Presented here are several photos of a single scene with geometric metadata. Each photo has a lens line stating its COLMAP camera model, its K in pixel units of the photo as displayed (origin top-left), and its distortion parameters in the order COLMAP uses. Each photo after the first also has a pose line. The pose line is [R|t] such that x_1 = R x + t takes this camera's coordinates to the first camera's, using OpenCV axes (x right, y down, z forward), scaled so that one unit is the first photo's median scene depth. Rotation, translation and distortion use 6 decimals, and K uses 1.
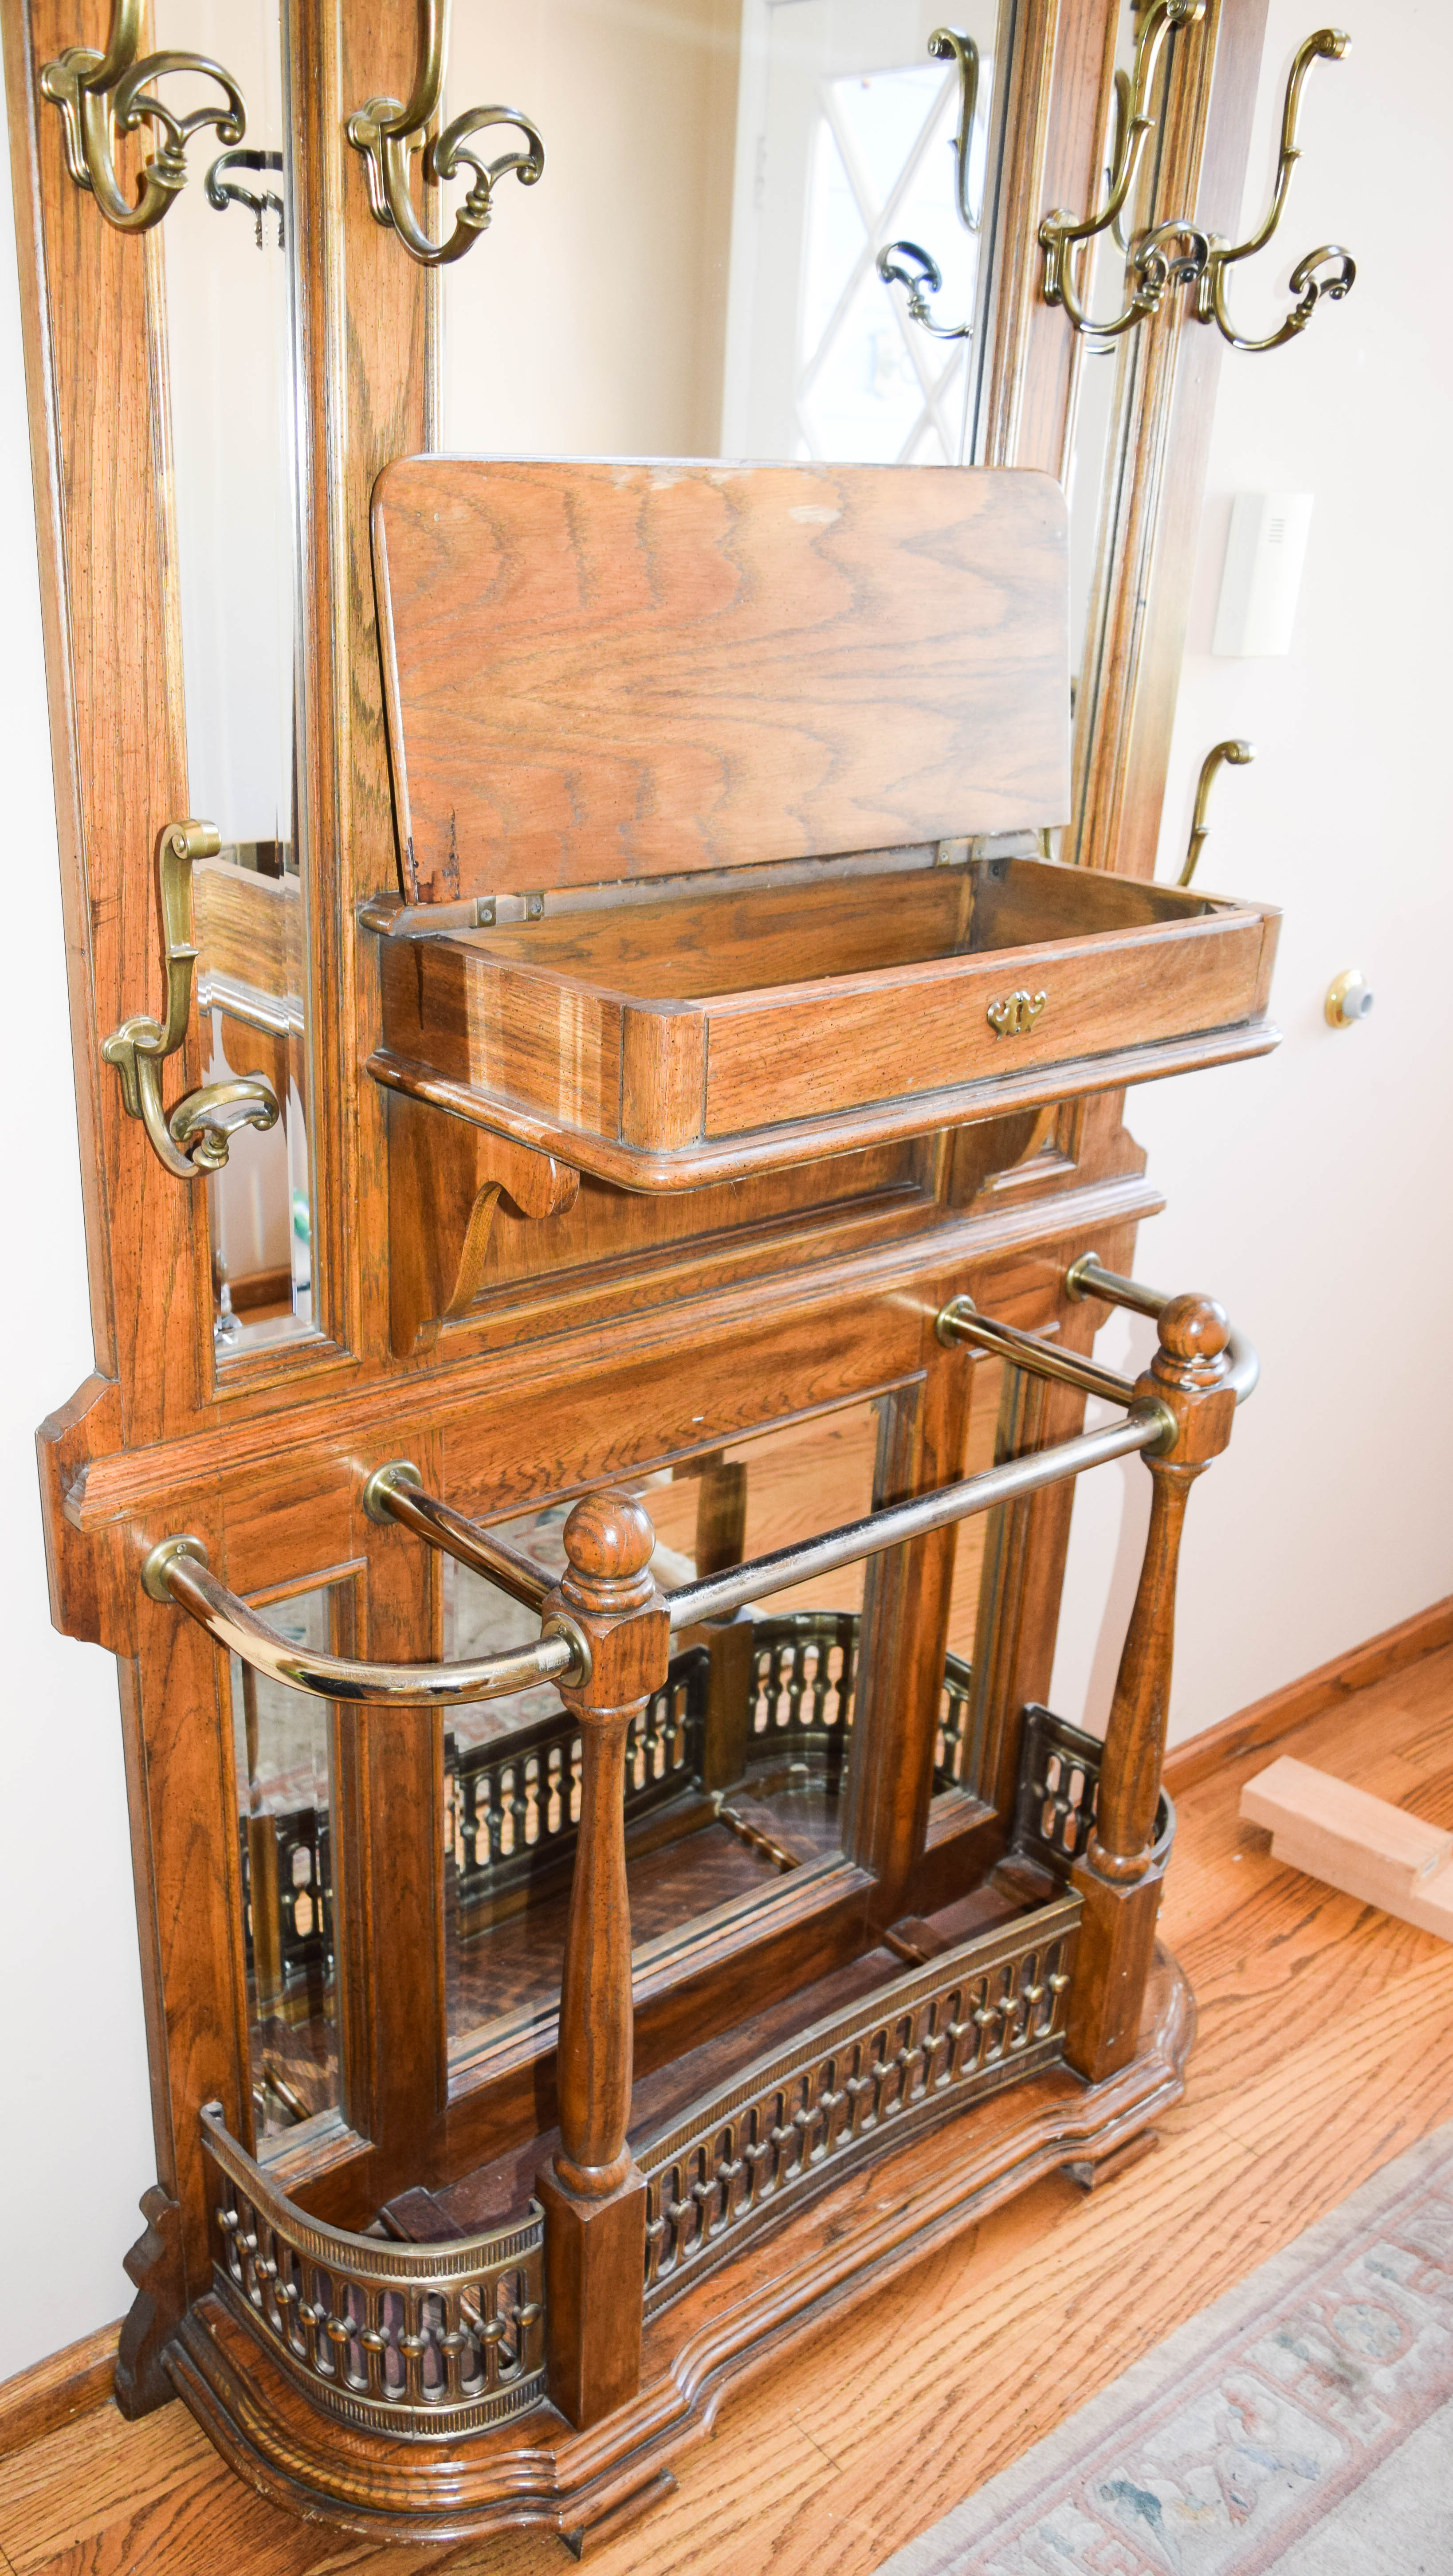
lens RADIAL K [[2144.3, 0, 726.5], [0, 2144.3, 1288.0], [0, 0, 1]] dist [-0.000332, -0.000107]
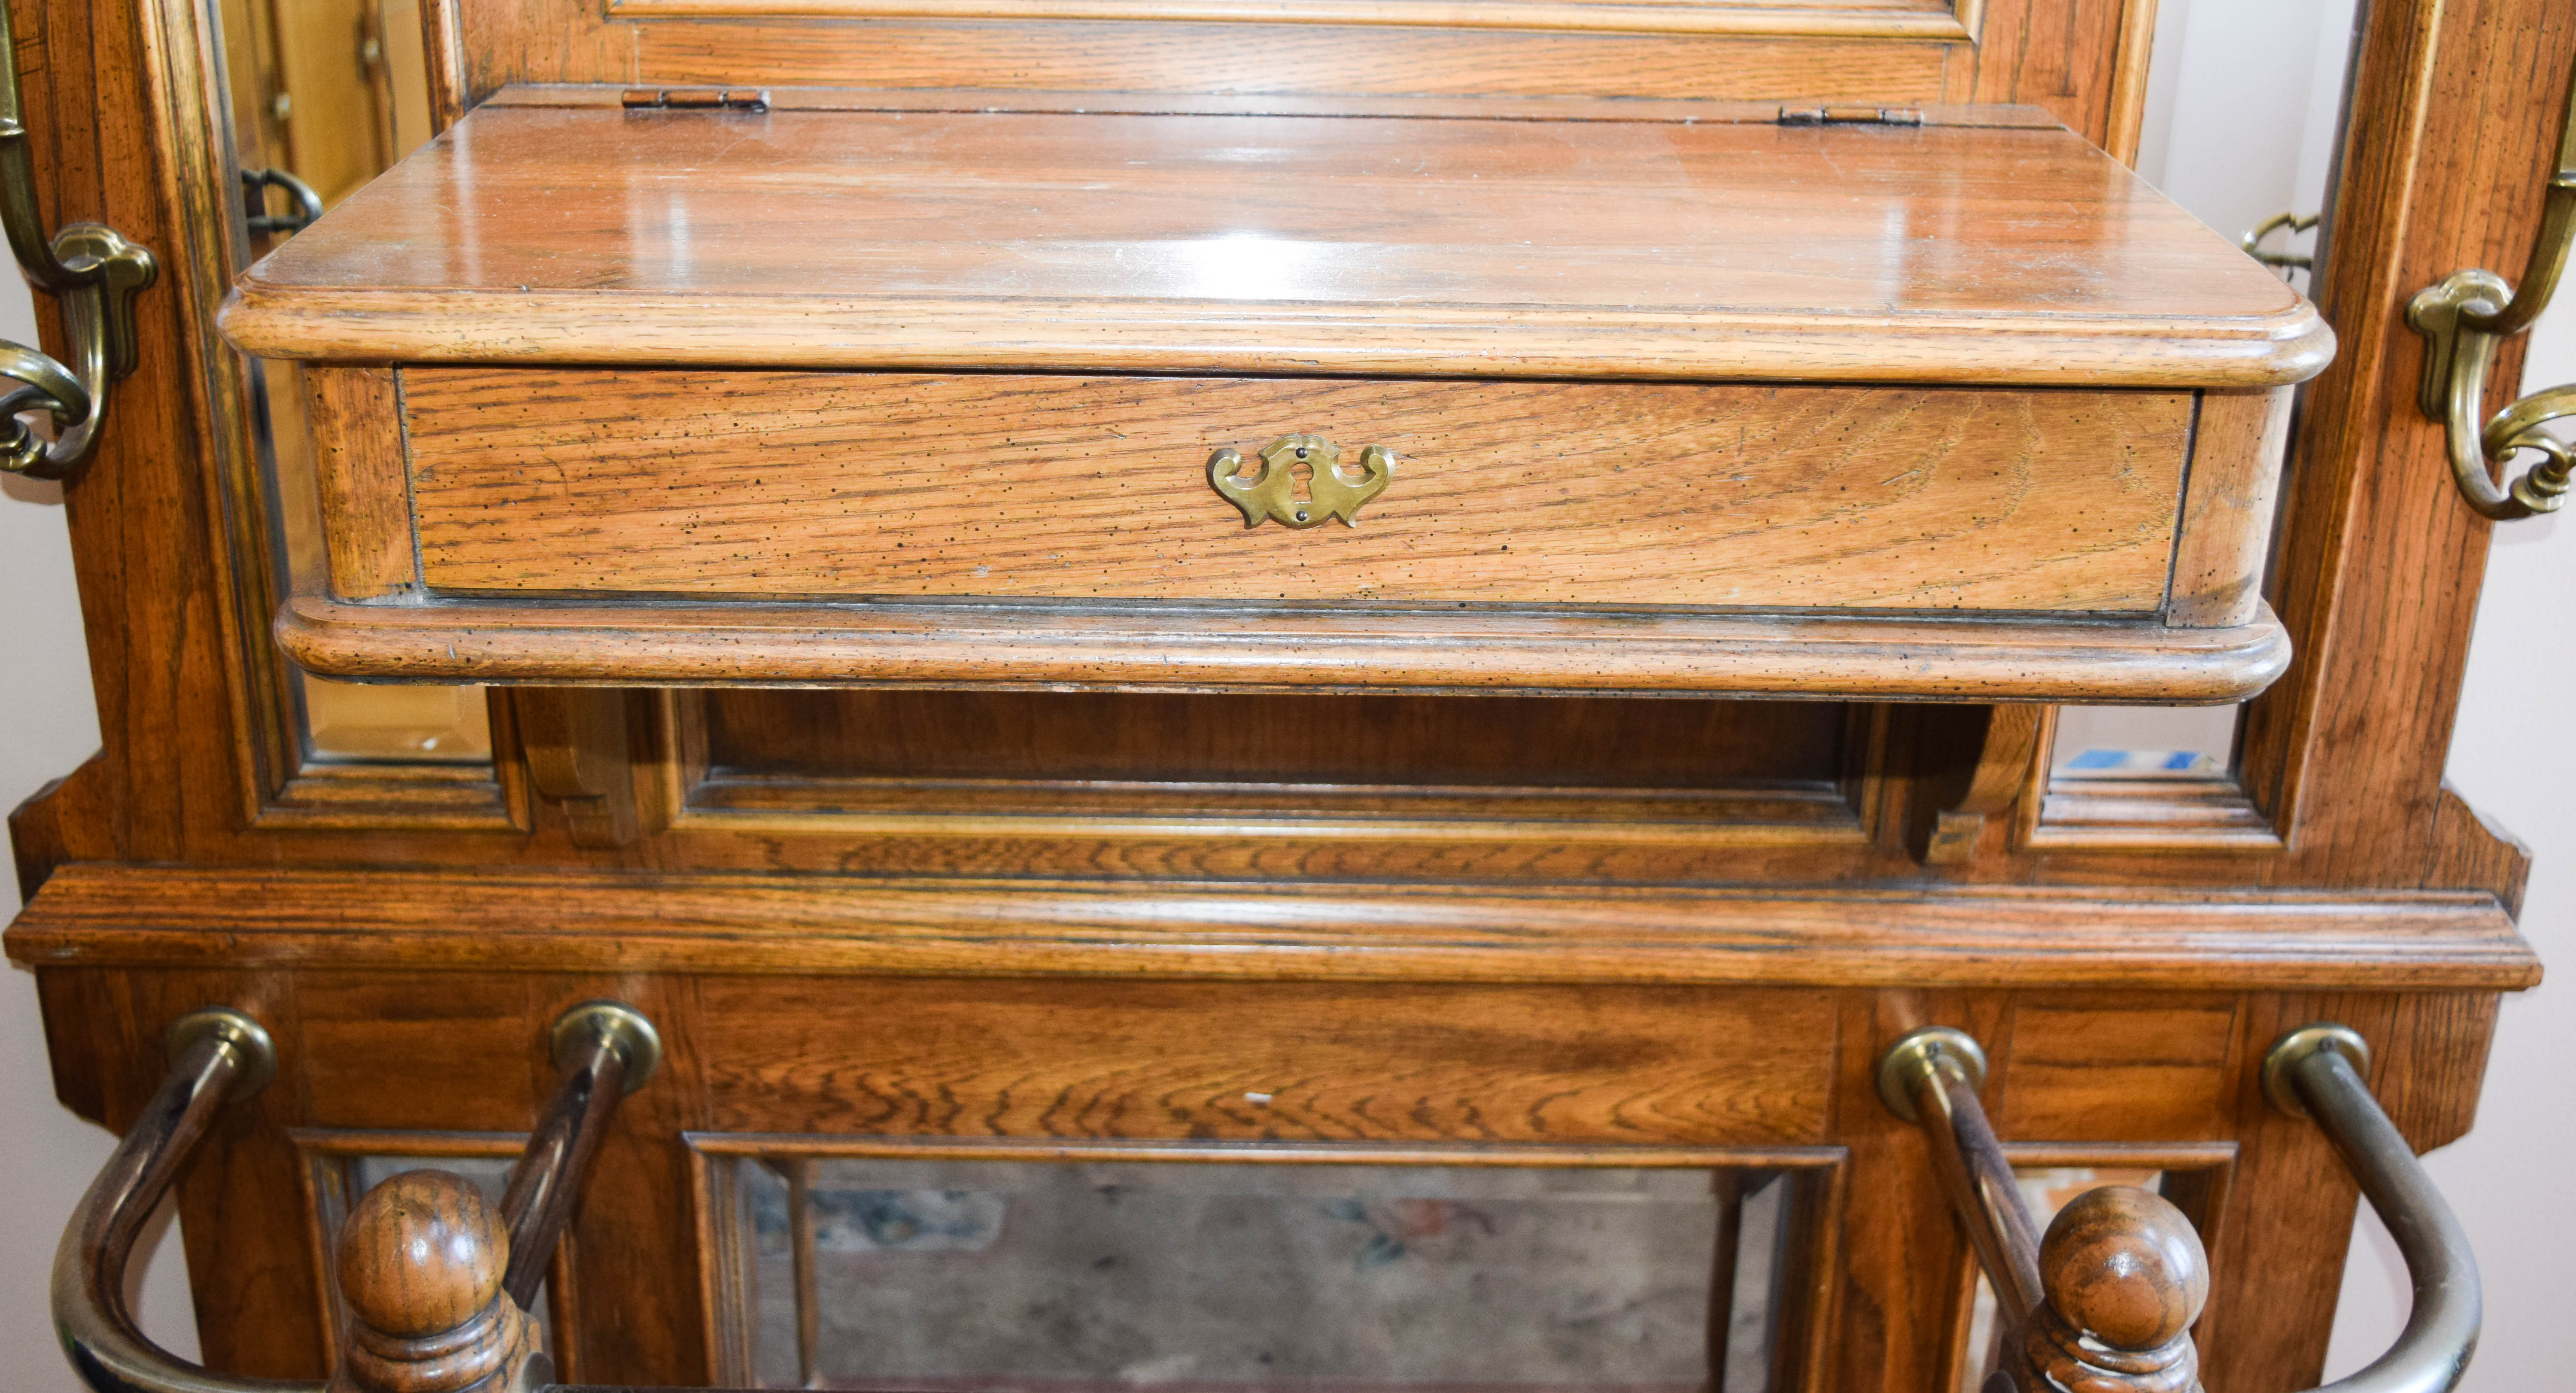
lens RADIAL K [[2976.7, 0, 1288.0], [0, 2976.7, 696.5], [0, 0, 1]] dist [-0.006305, 0.012938]
pose [[0.761592, 0.238958, -0.602393, 0.440843], [-0.223140, 0.969390, 0.102427, -0.122321], [0.608429, 0.056411, 0.791601, 0.400779]]
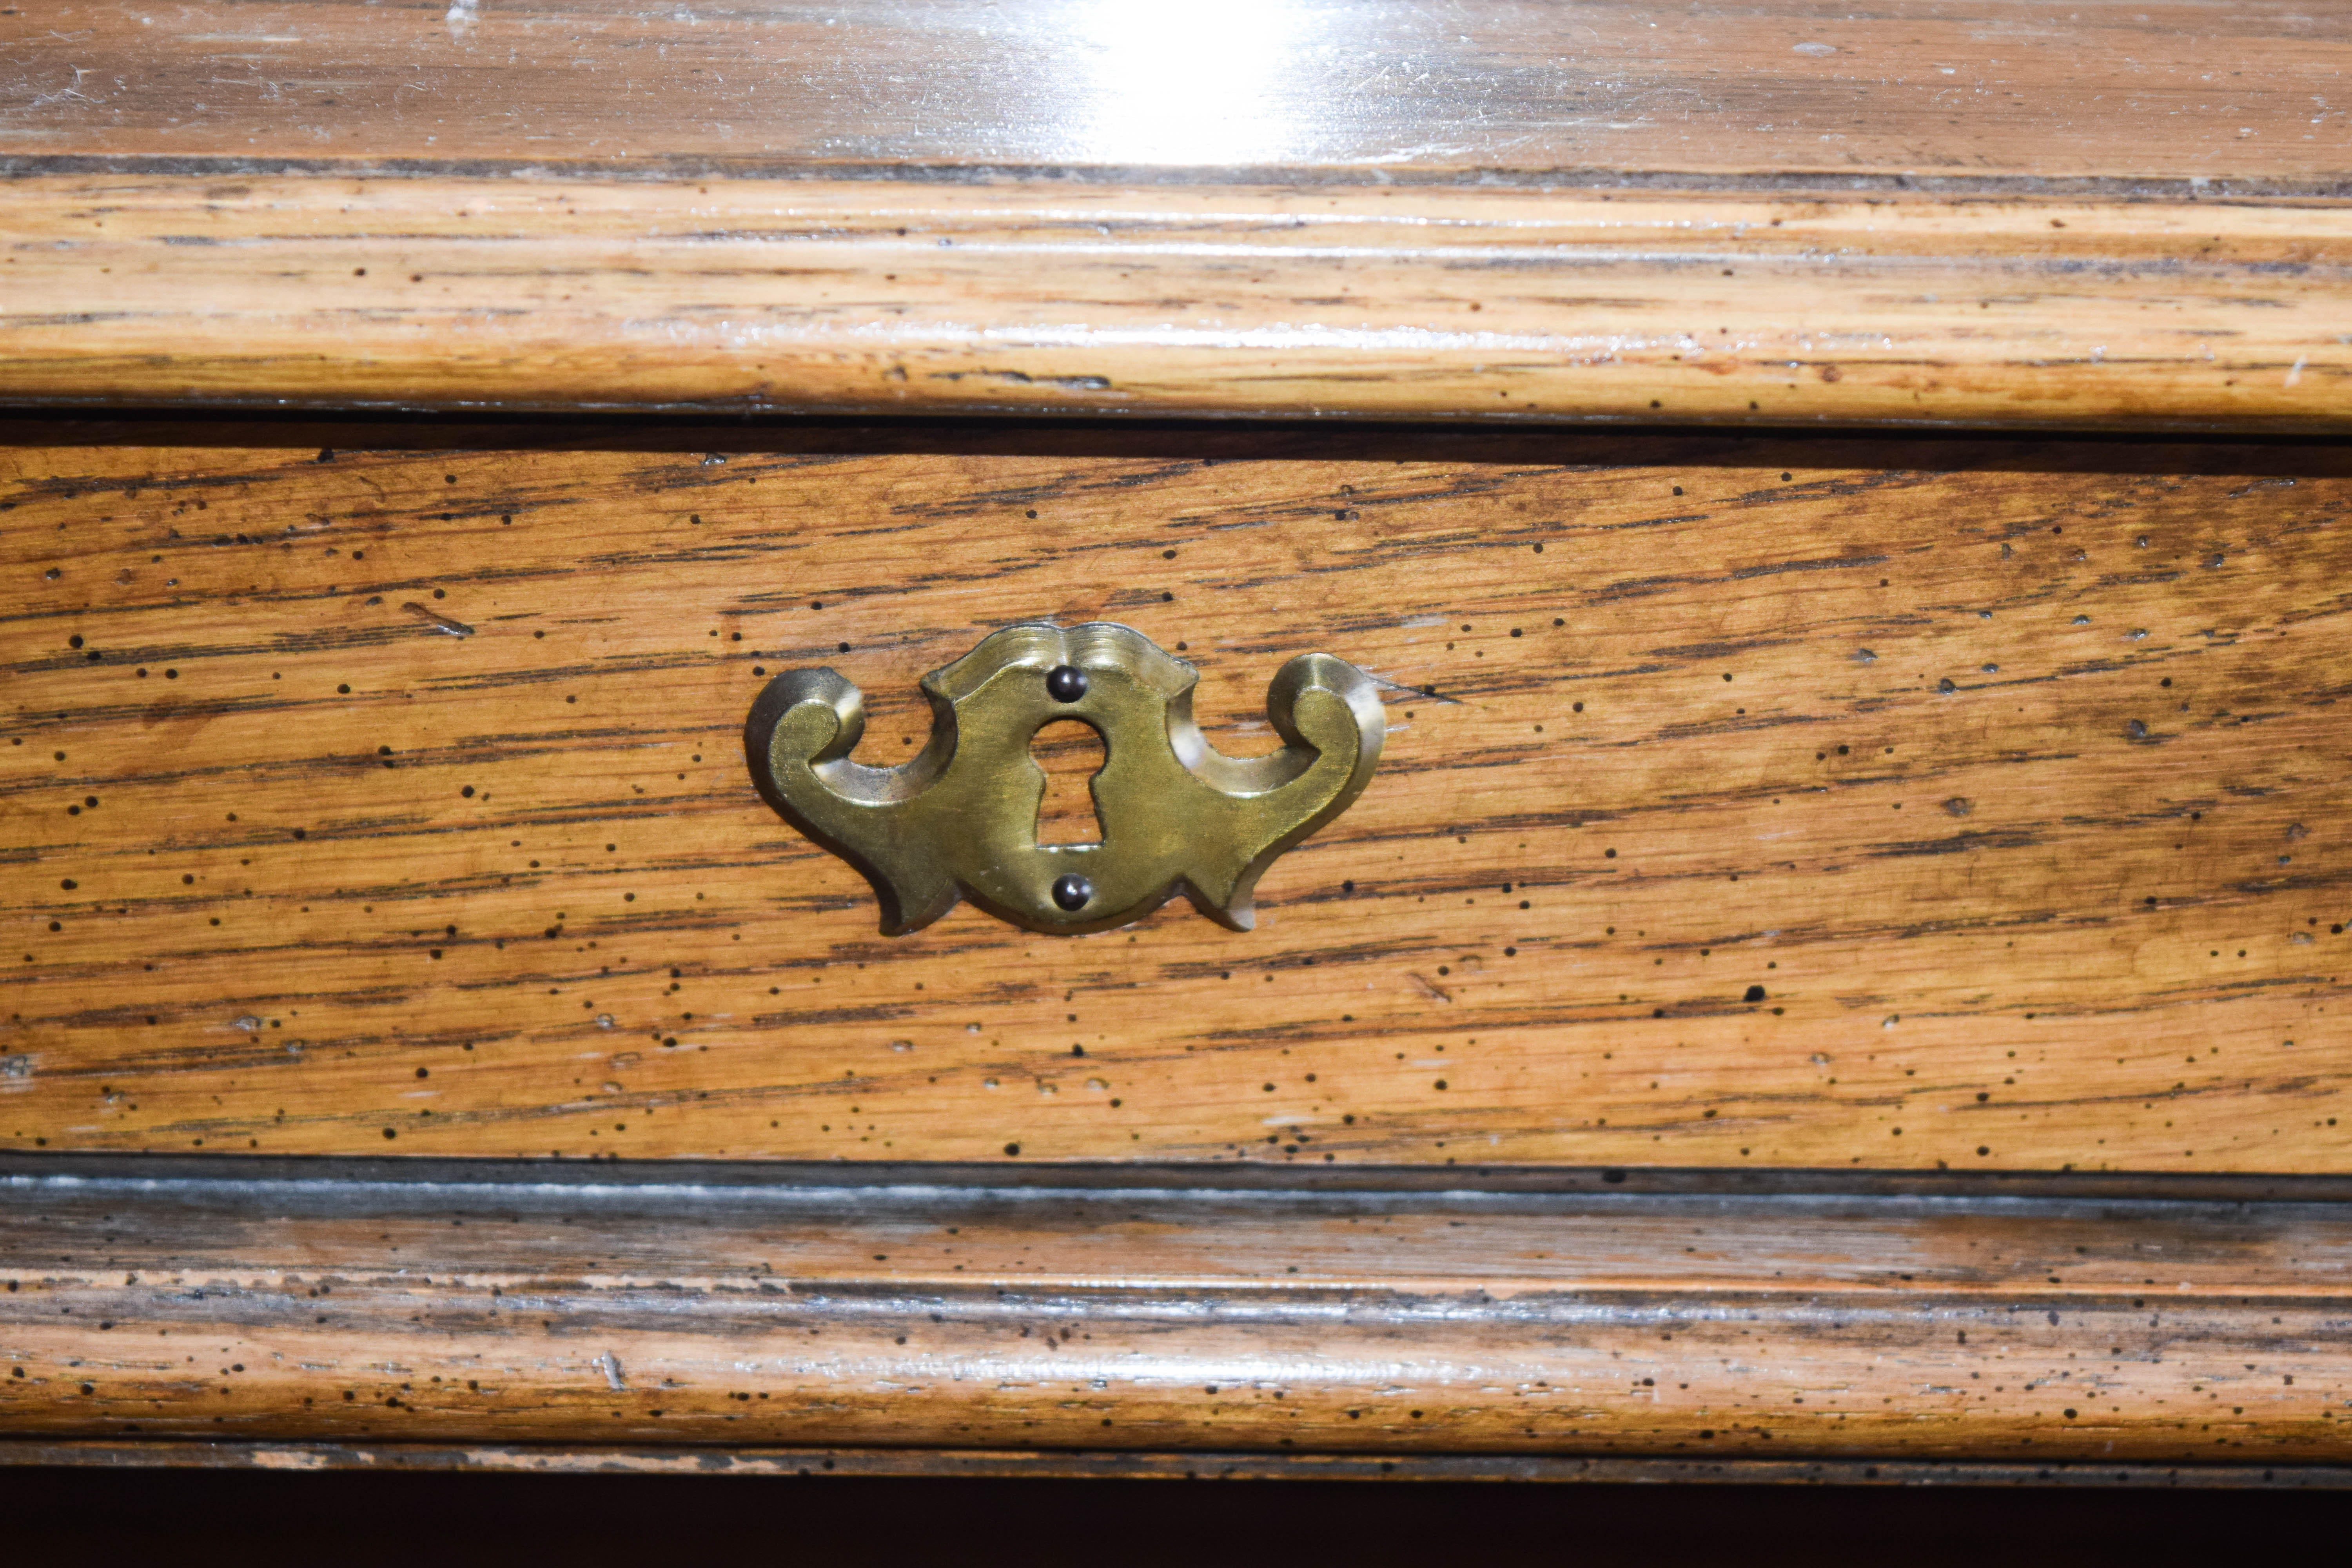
lens RADIAL K [[5187.0, 0, 1174.8], [0, 5187.0, 931.1], [0, 0, 1]] dist [-0.054994, 0.069823]
pose [[0.742236, 0.247012, -0.622953, 0.289196], [-0.219926, 0.967889, 0.121747, -0.132483], [0.633023, 0.046639, 0.772727, 0.614395]]
